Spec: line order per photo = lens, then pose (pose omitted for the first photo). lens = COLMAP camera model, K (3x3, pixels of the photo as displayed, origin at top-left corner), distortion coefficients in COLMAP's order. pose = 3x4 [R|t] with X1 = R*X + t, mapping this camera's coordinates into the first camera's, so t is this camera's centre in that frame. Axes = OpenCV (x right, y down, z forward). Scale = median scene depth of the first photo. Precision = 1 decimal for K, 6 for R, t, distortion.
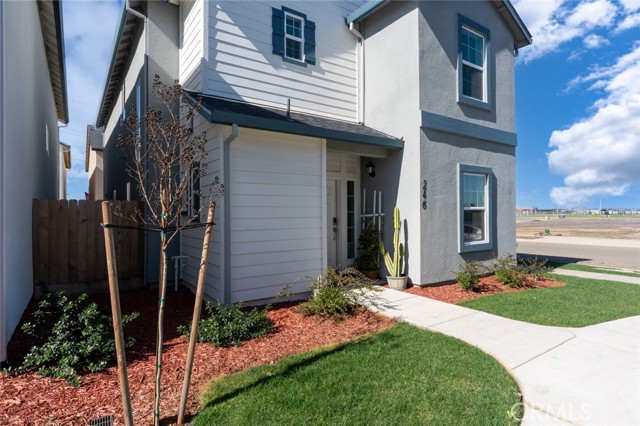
lens RADIAL K [[346.1, 0, 320.0], [0, 346.1, 213.0], [0, 0, 1]] dist [0.000218, 0.000298]
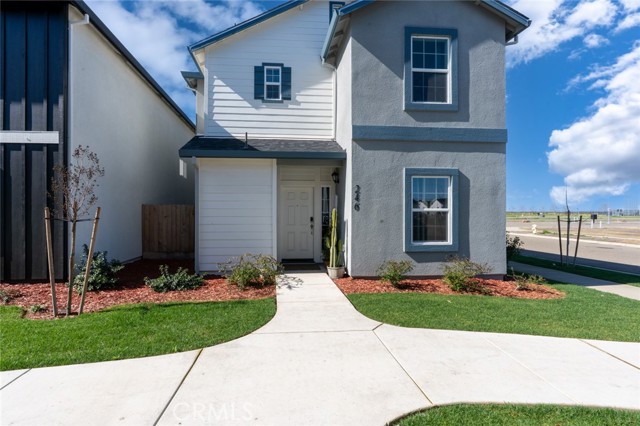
lens RADIAL K [[303.9, 0, 320.0], [0, 303.9, 213.0], [0, 0, 1]] dist [-0.001520, -0.000304]
pose [[0.864932, 0.007625, -0.501831, 0.671247], [-0.007940, 0.999967, 0.001508, -0.003851], [0.501826, 0.002680, 0.864965, 0.067428]]
